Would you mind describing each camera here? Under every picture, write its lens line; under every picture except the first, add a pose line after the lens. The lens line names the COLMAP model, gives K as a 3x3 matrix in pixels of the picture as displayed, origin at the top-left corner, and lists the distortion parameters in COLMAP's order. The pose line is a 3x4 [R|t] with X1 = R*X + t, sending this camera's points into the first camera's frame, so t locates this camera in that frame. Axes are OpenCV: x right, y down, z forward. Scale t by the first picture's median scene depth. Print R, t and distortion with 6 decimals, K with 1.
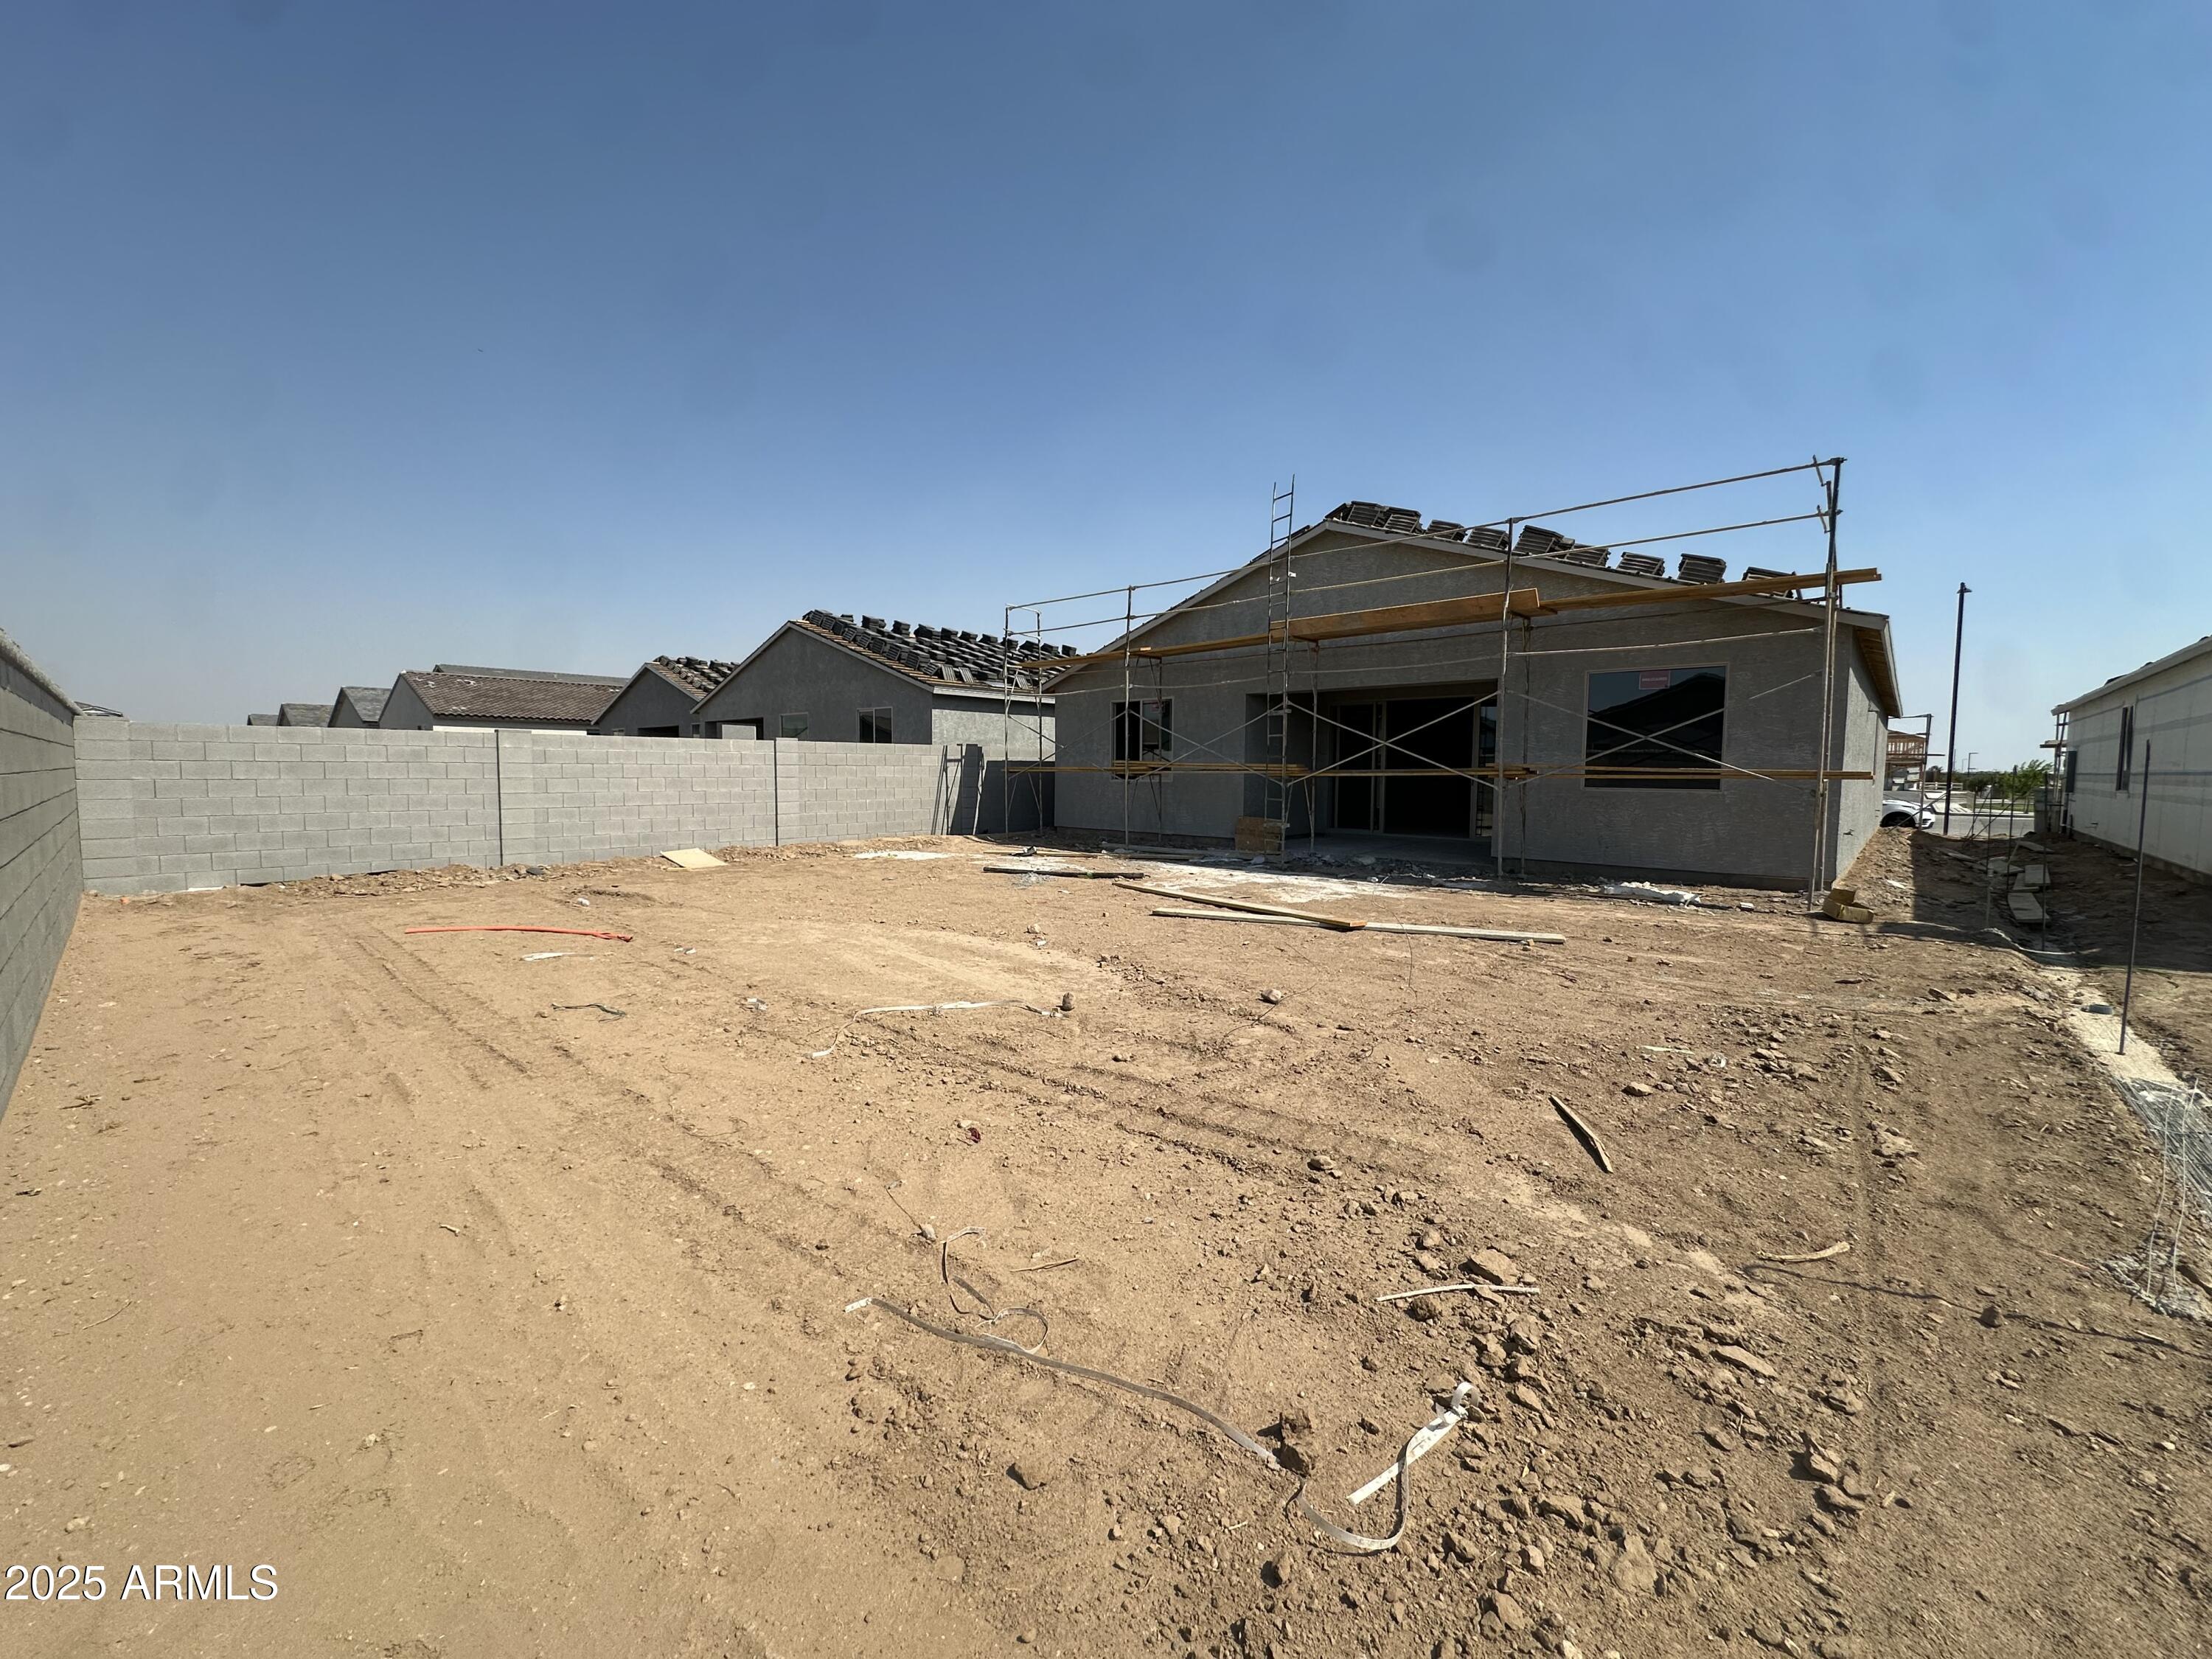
lens RADIAL K [[886.4, 0, 1106.0], [0, 886.4, 829.5], [0, 0, 1]] dist [-0.000758, -0.000011]
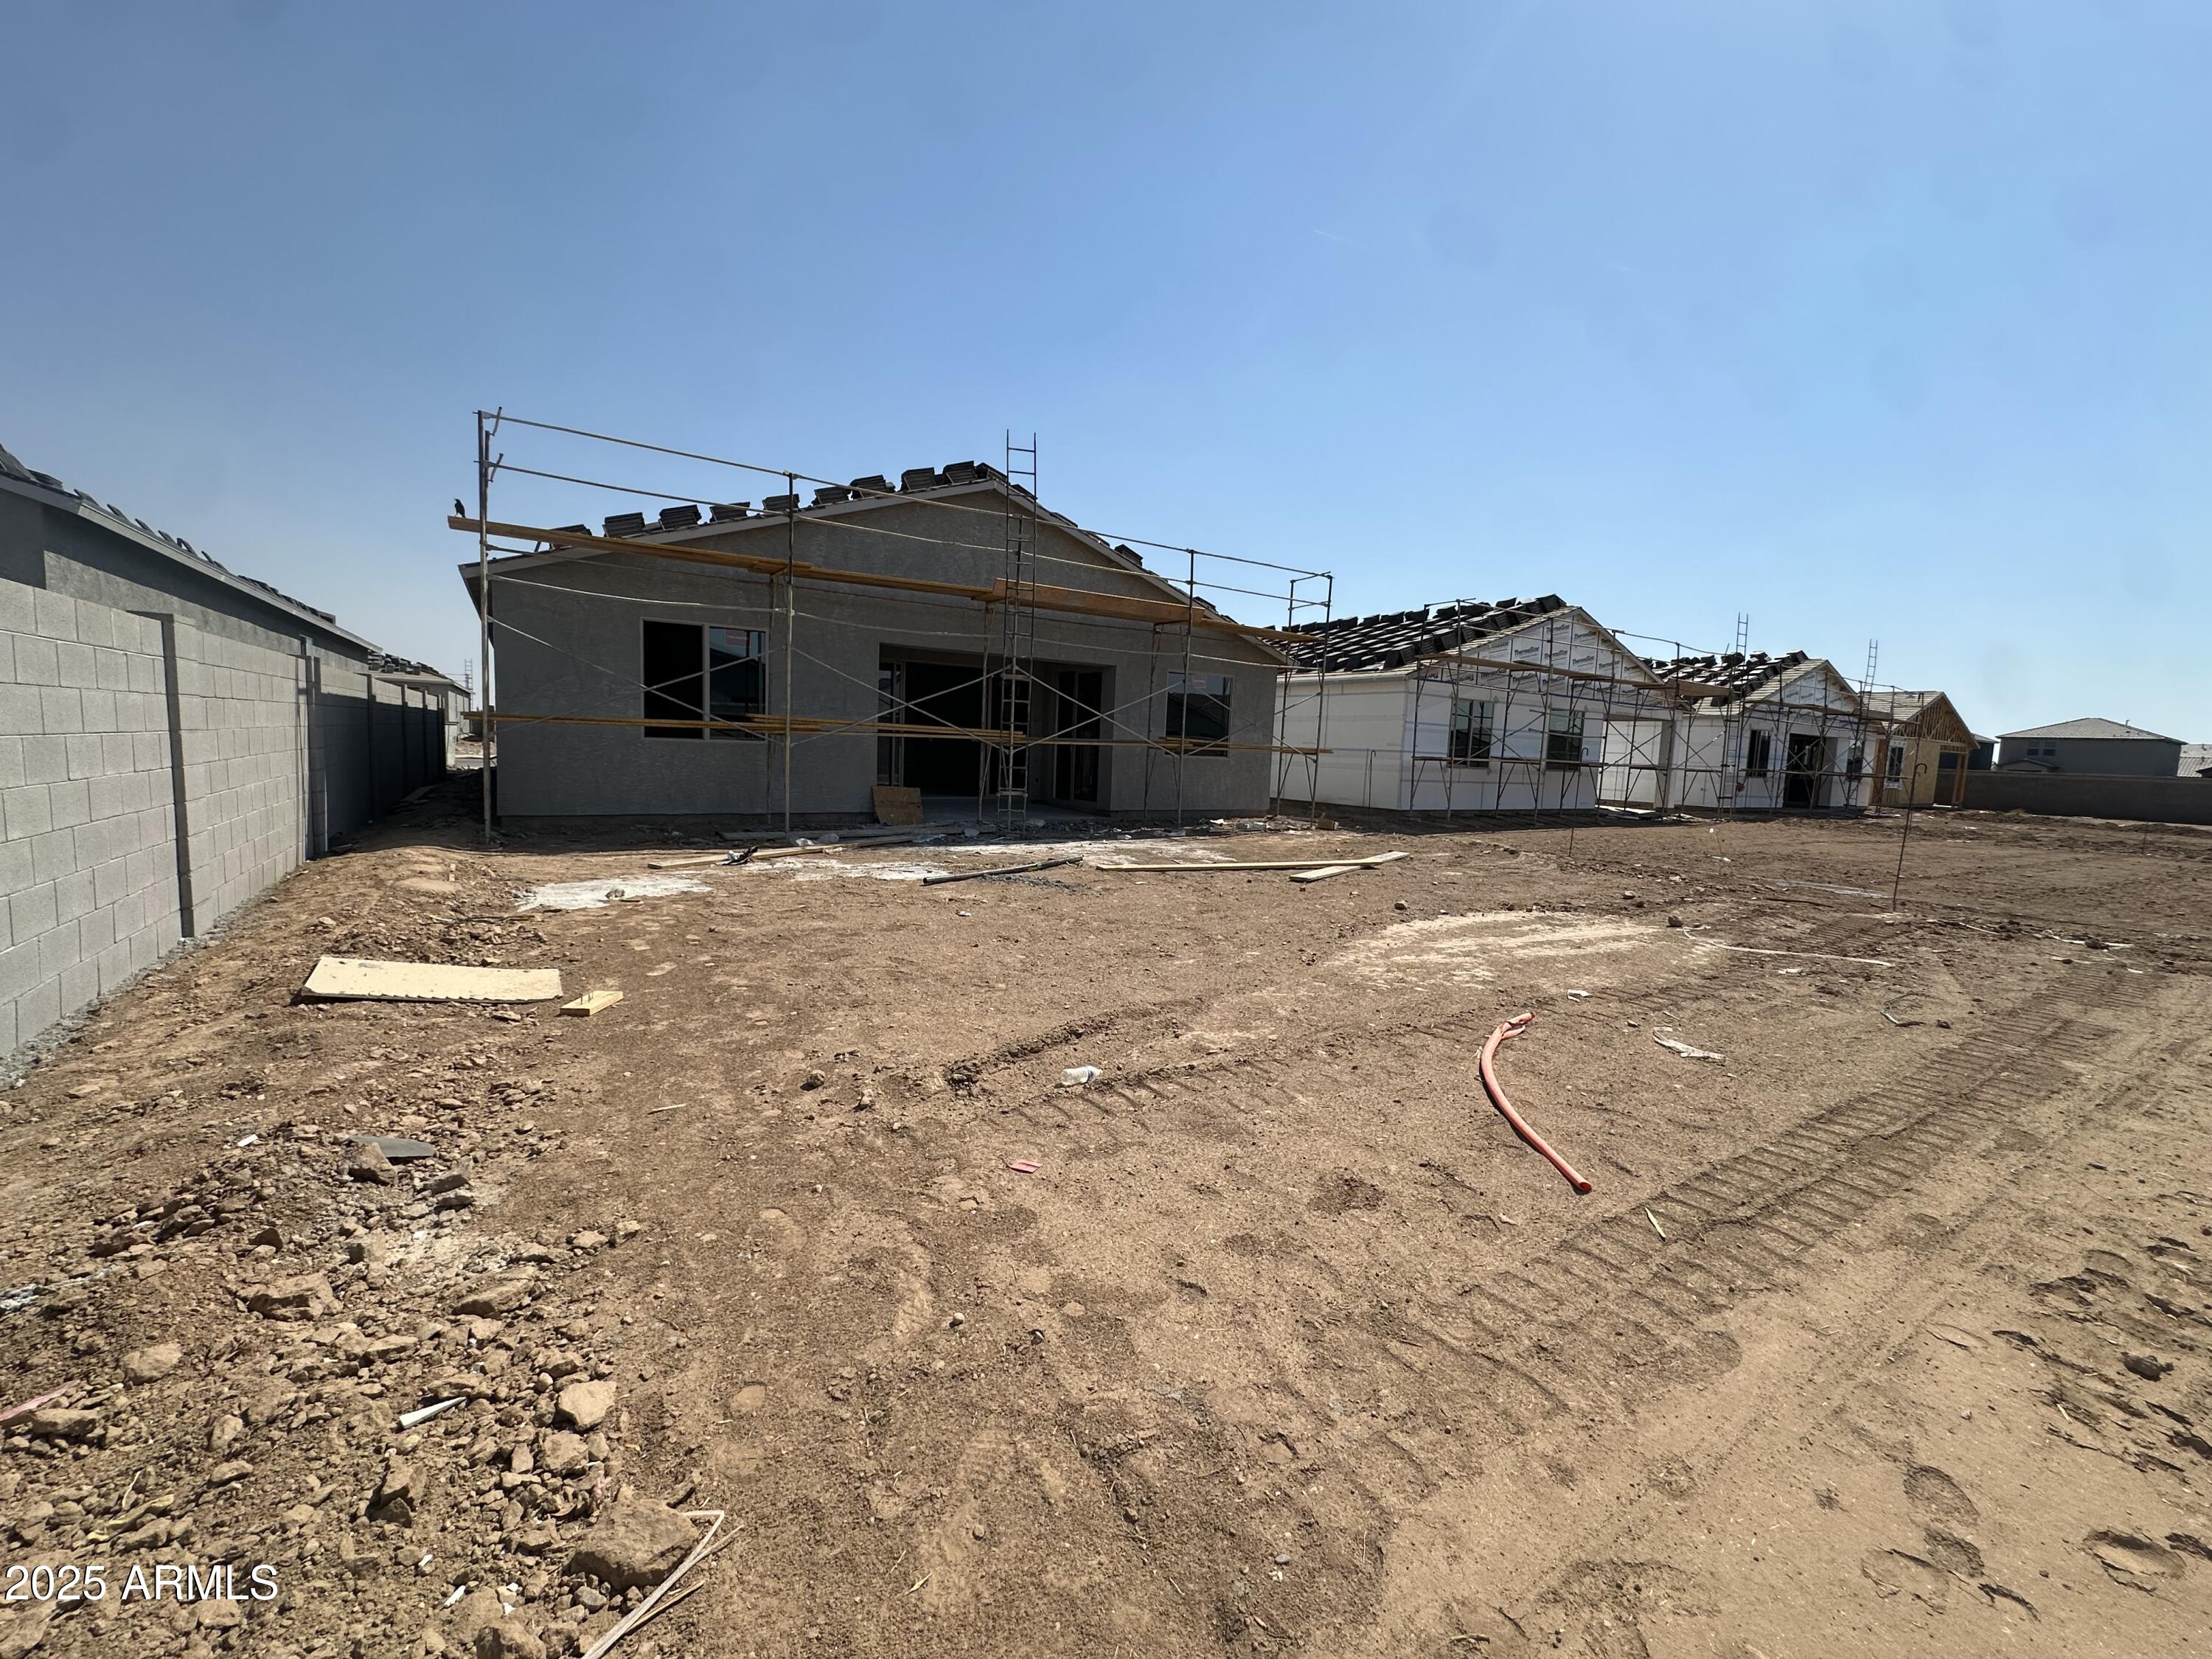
lens RADIAL K [[886.4, 0, 1106.0], [0, 886.4, 829.5], [0, 0, 1]] dist [-0.000758, -0.000011]
pose [[0.265965, -0.093150, 0.959472, -0.632750], [0.026401, 0.995651, 0.089344, -0.044908], [-0.963621, 0.001568, 0.267267, 0.574583]]
